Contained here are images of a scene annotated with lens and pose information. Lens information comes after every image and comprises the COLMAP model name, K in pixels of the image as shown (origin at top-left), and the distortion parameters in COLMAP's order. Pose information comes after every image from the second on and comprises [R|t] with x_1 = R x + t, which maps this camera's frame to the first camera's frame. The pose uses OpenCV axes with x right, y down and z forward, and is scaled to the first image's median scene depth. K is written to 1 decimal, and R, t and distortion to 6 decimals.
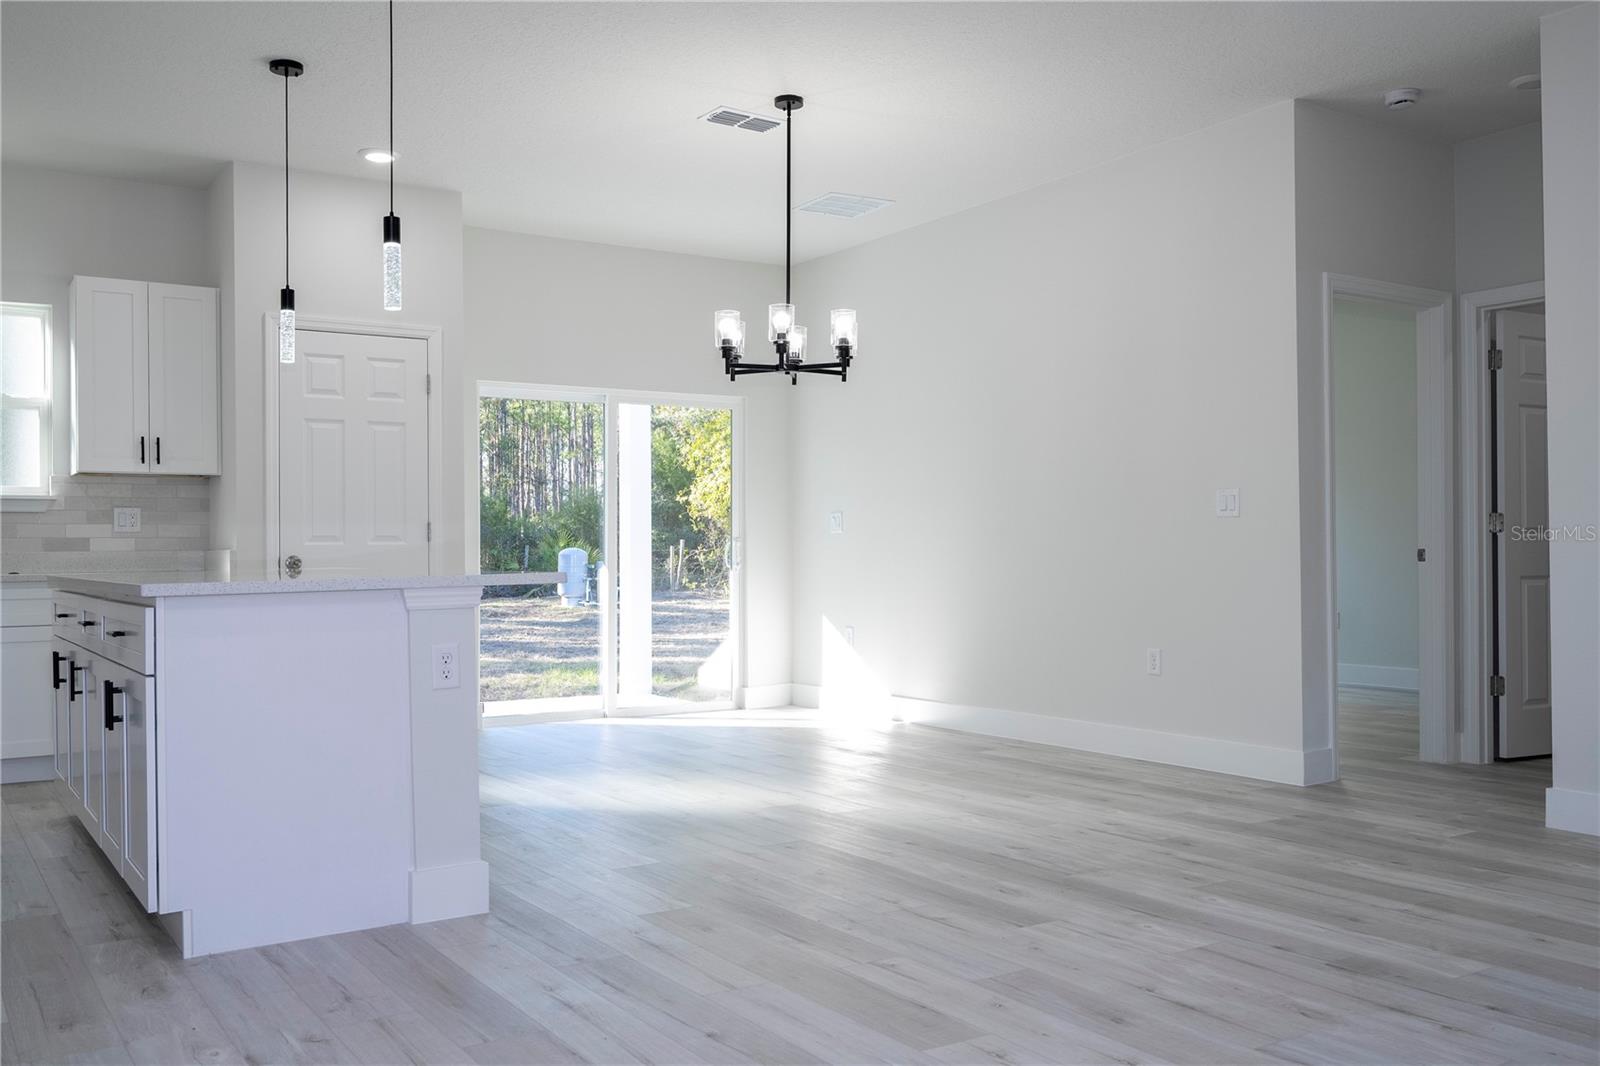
lens RADIAL K [[1394.7, 0, 810.9], [0, 1394.7, 537.2], [0, 0, 1]] dist [0.007899, 0.000102]
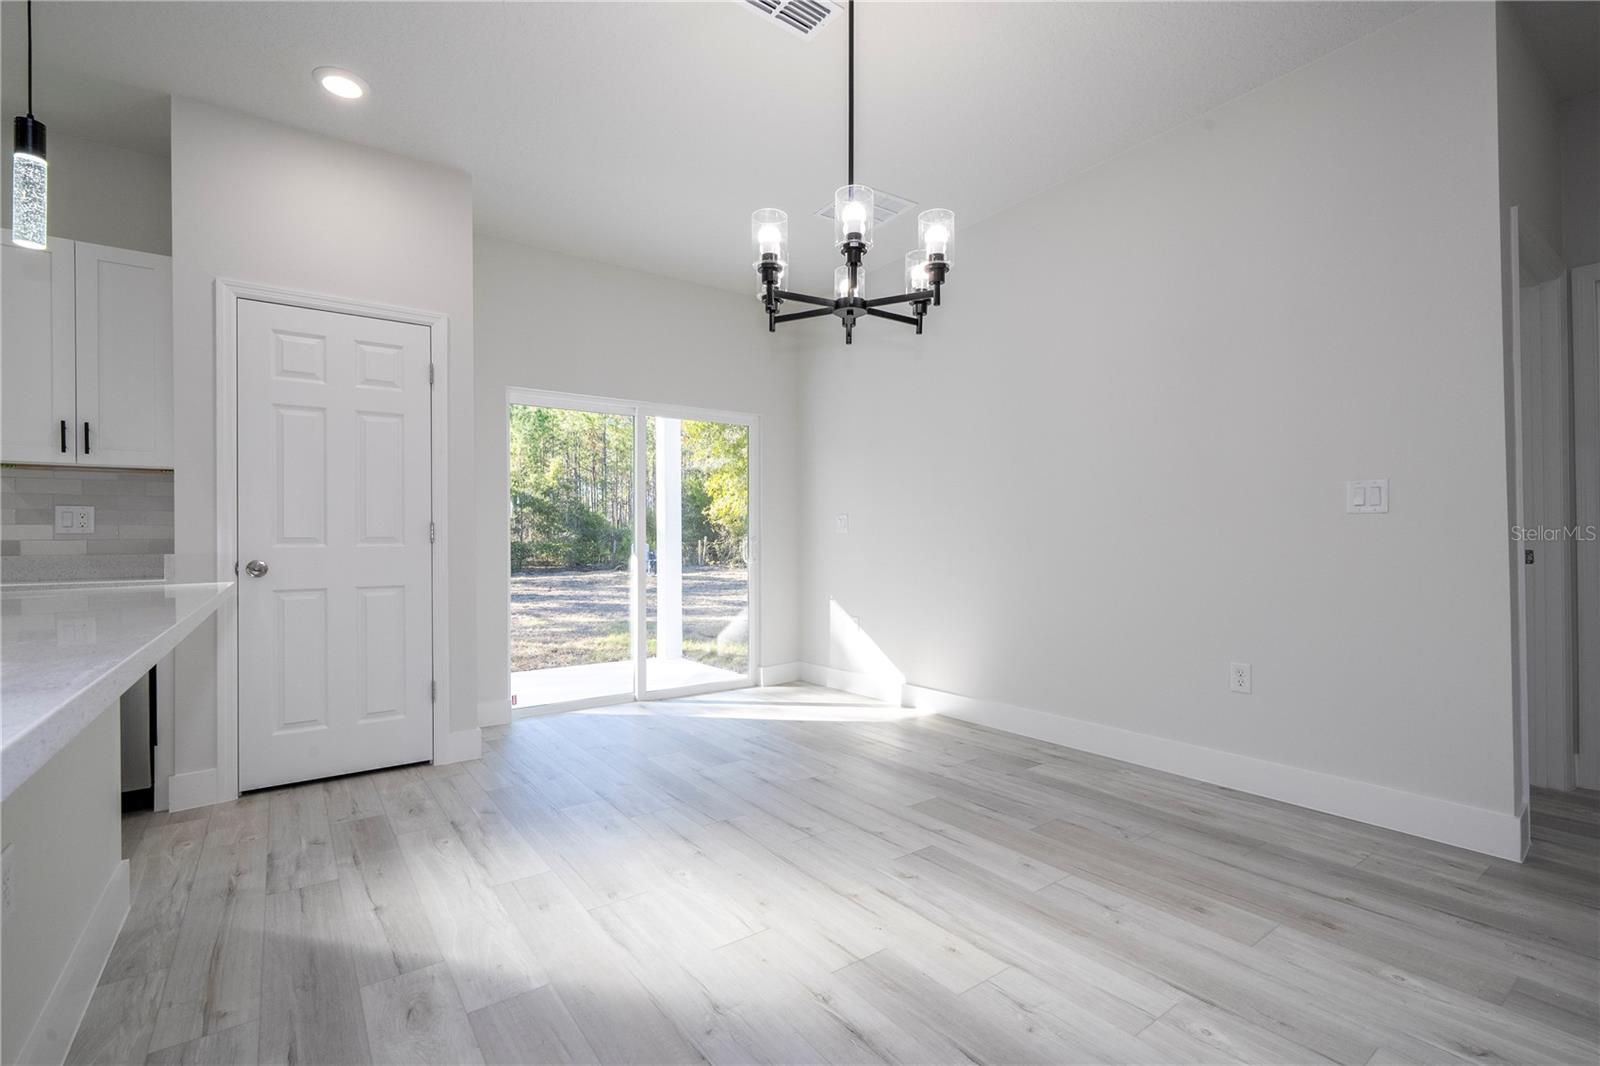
lens RADIAL K [[719.3, 0, 807.4], [0, 719.3, 535.6], [0, 0, 1]] dist [0.001128, 0.001539]
pose [[0.998814, -0.002129, 0.048632, -0.056727], [0.002058, 0.999997, 0.001514, -0.002454], [-0.048635, -0.001412, 0.998816, 0.617797]]
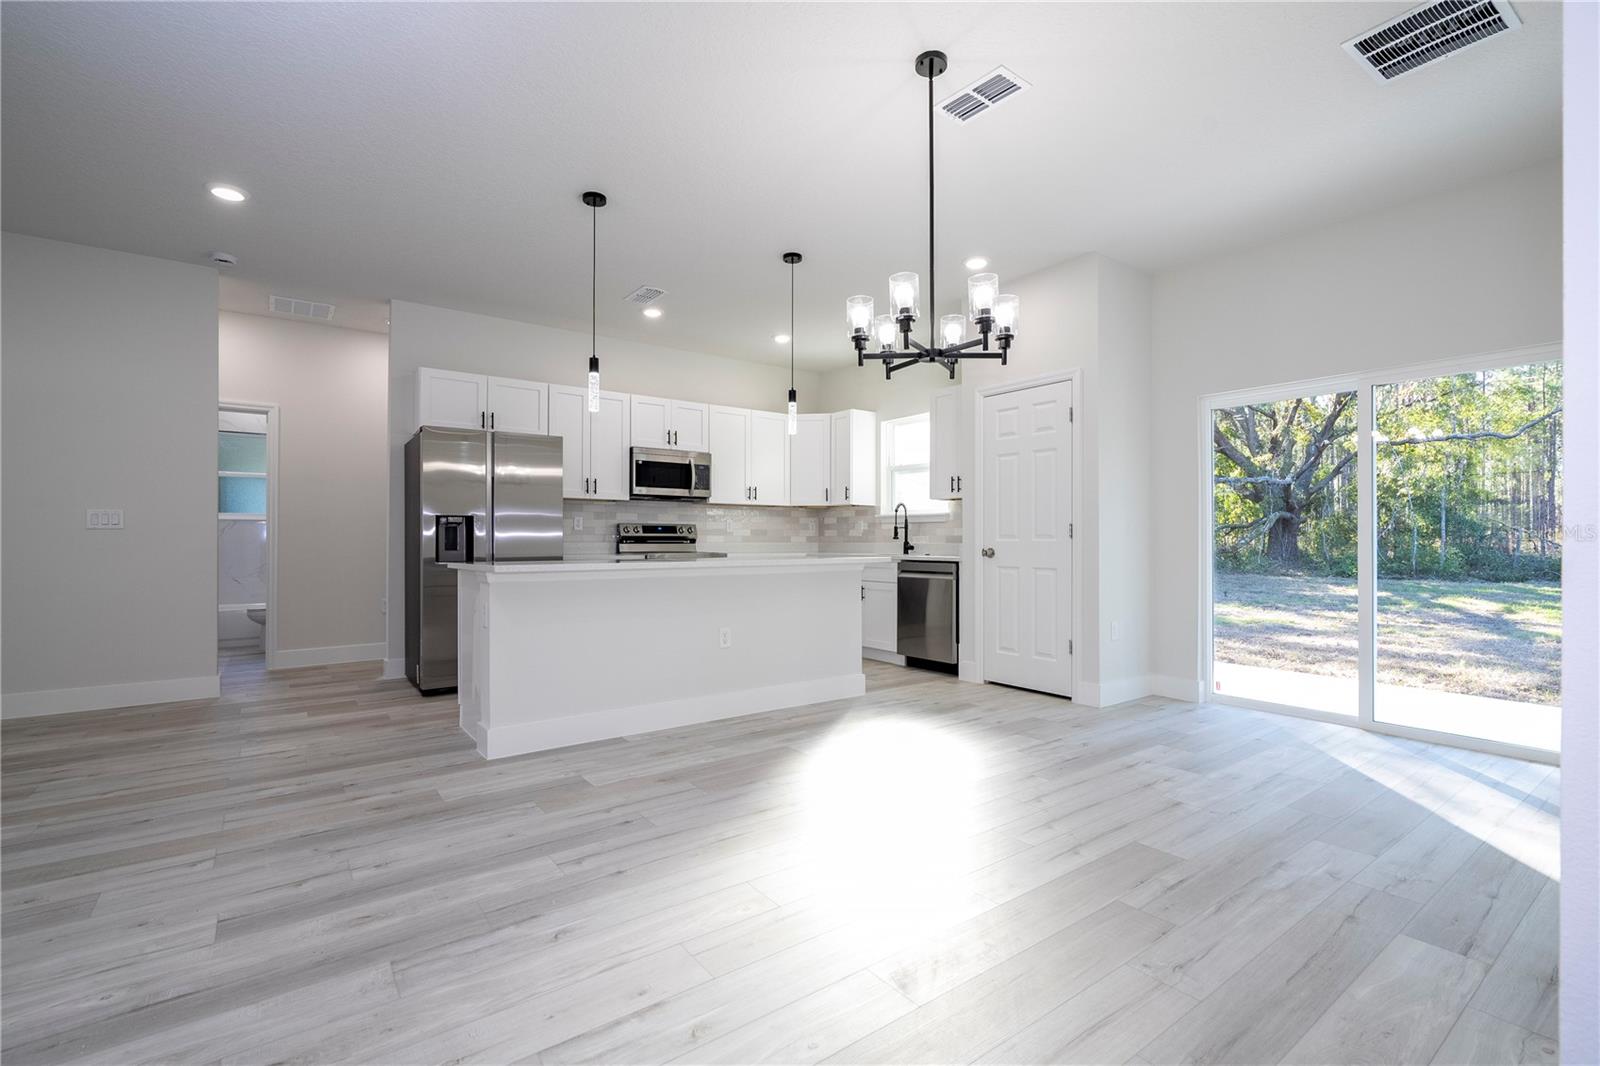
lens RADIAL K [[719.3, 0, 807.4], [0, 719.3, 535.6], [0, 0, 1]] dist [0.001128, 0.001539]
pose [[0.057766, 0.002389, -0.998327, 0.446015], [0.011050, 0.999934, 0.003032, -0.004940], [0.998269, -0.011207, 0.057736, 0.878417]]
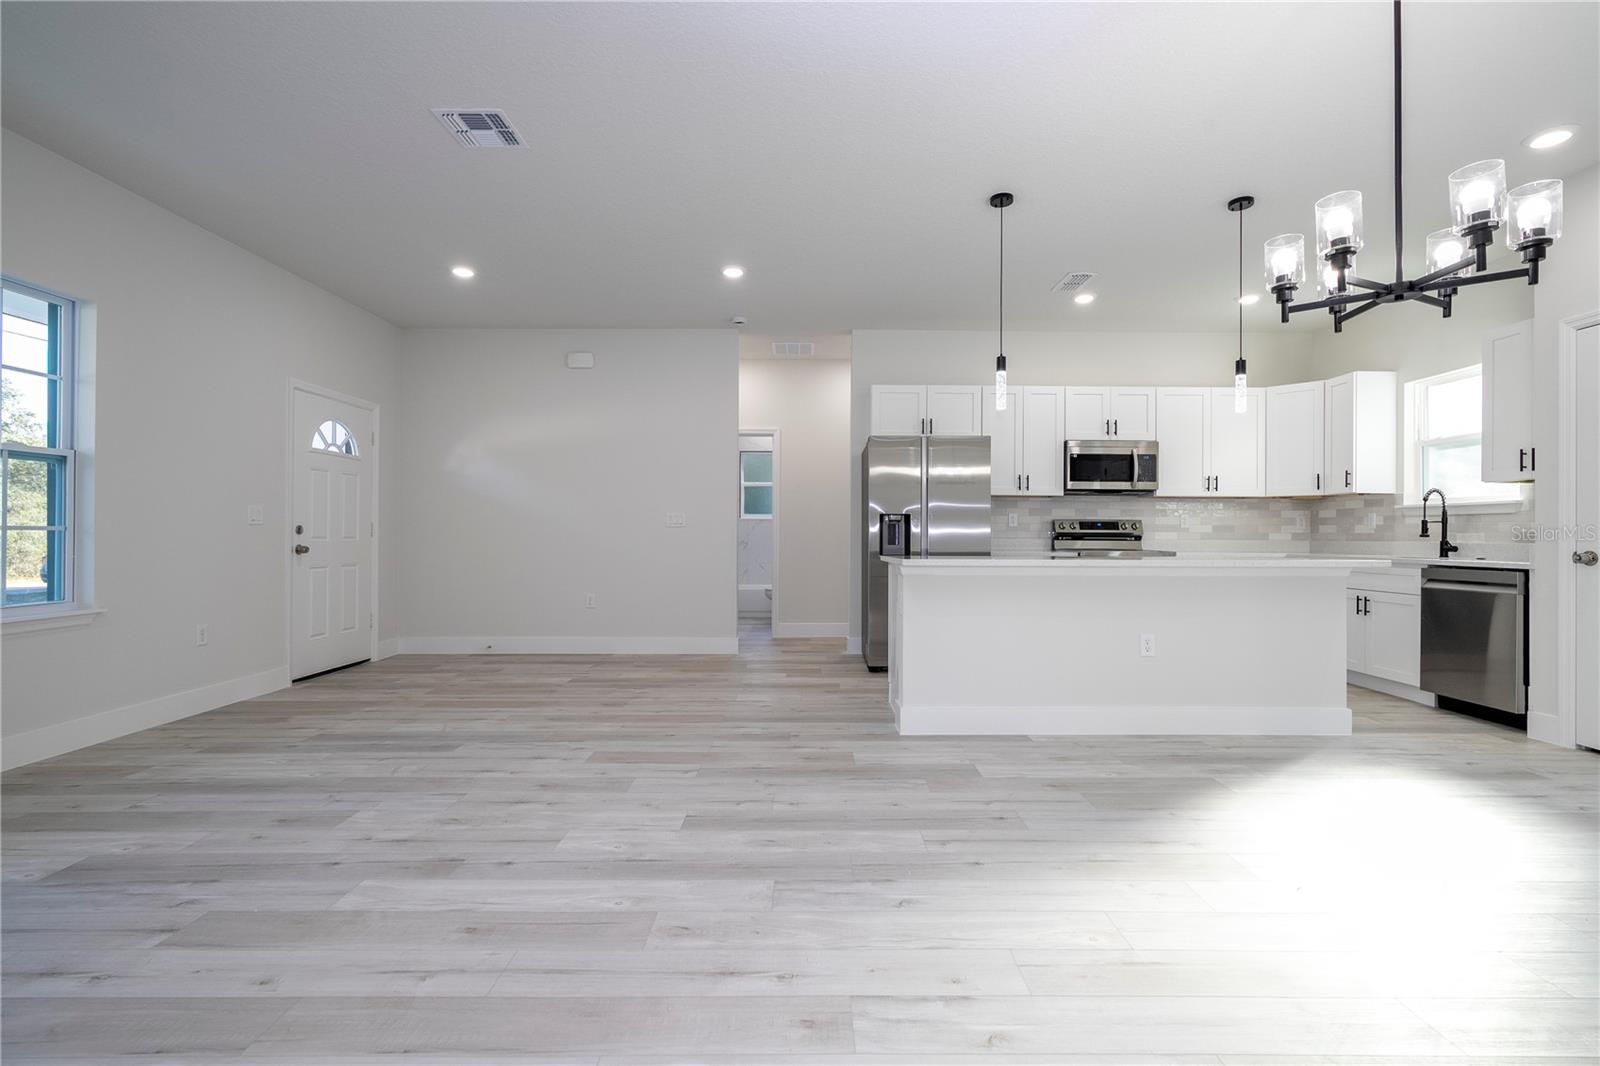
lens RADIAL K [[719.2, 0, 811.0], [0, 719.2, 533.5], [0, 0, 1]] dist [-0.006484, 0.003622]
pose [[-0.547083, 0.004076, -0.837068, 0.431863], [0.009644, 0.999952, -0.001433, -0.004541], [0.837023, -0.008857, -0.547096, 0.938098]]
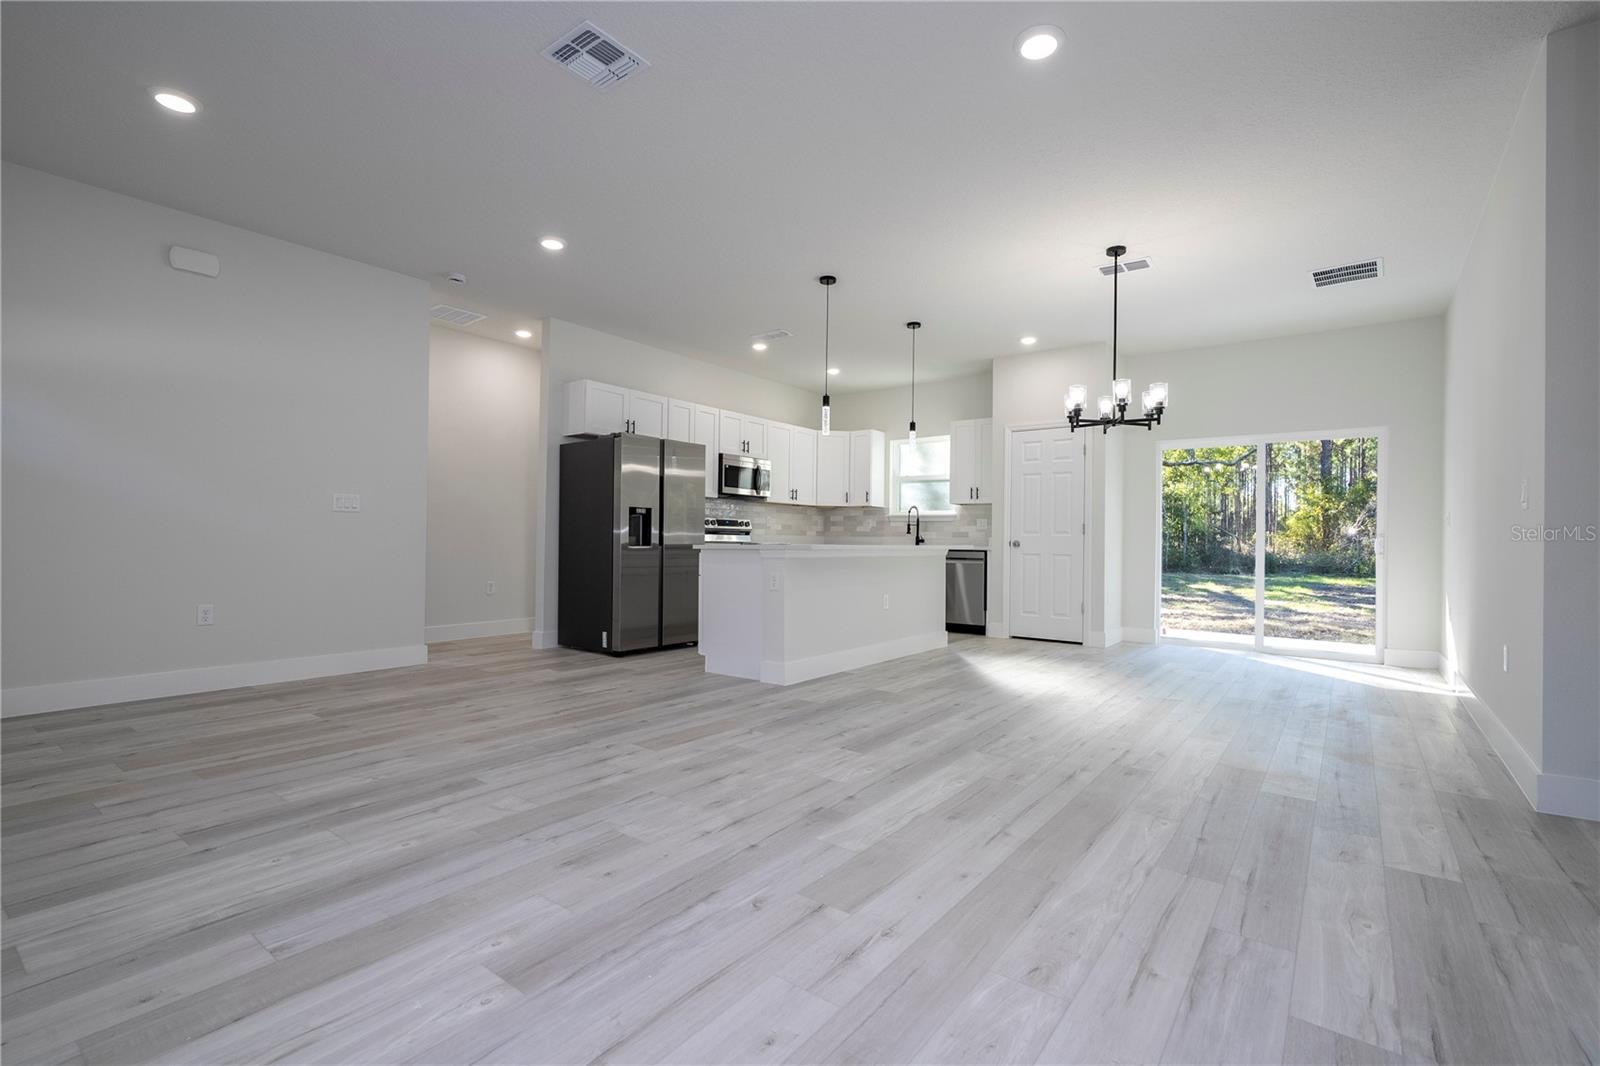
lens RADIAL K [[719.3, 0, 807.4], [0, 719.3, 535.6], [0, 0, 1]] dist [0.001128, 0.001539]
pose [[0.330695, 0.005010, -0.943724, 0.618399], [-0.004818, 0.999982, 0.003620, 0.004274], [0.943725, 0.003350, 0.330713, 0.409105]]
